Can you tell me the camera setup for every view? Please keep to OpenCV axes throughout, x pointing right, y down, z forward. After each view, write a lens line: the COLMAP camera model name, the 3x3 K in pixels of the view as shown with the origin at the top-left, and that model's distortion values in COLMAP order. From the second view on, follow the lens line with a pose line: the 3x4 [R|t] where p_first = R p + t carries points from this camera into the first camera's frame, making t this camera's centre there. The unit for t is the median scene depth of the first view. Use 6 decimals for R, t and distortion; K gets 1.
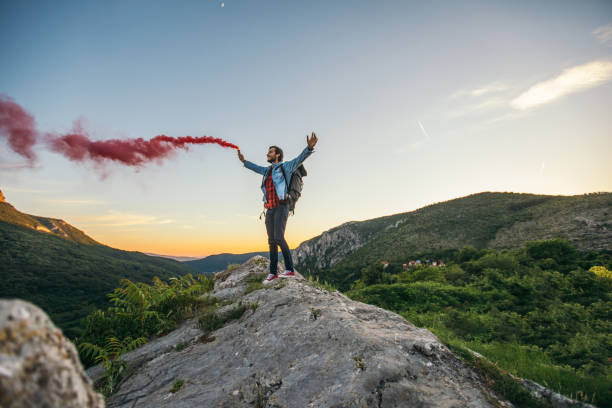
lens RADIAL K [[278.6, 0, 302.7], [0, 278.6, 202.9], [0, 0, 1]] dist [-0.037348, 0.010497]
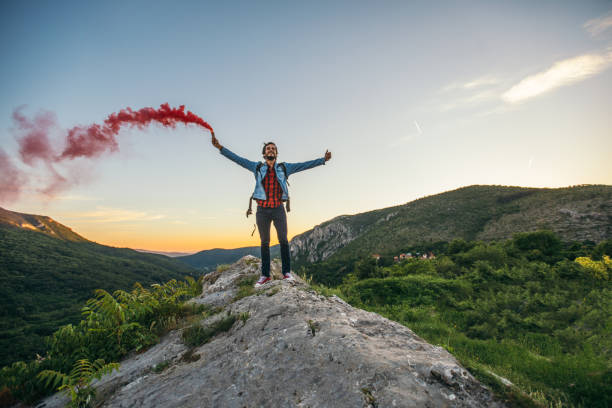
lens RADIAL K [[278.8, 0, 302.6], [0, 278.8, 202.7], [0, 0, 1]] dist [-0.037471, 0.010905]
pose [[0.999534, -0.008686, 0.029250, -0.010003], [0.008105, 0.999769, 0.019913, -0.017099], [-0.029417, -0.019667, 0.999374, 0.114932]]
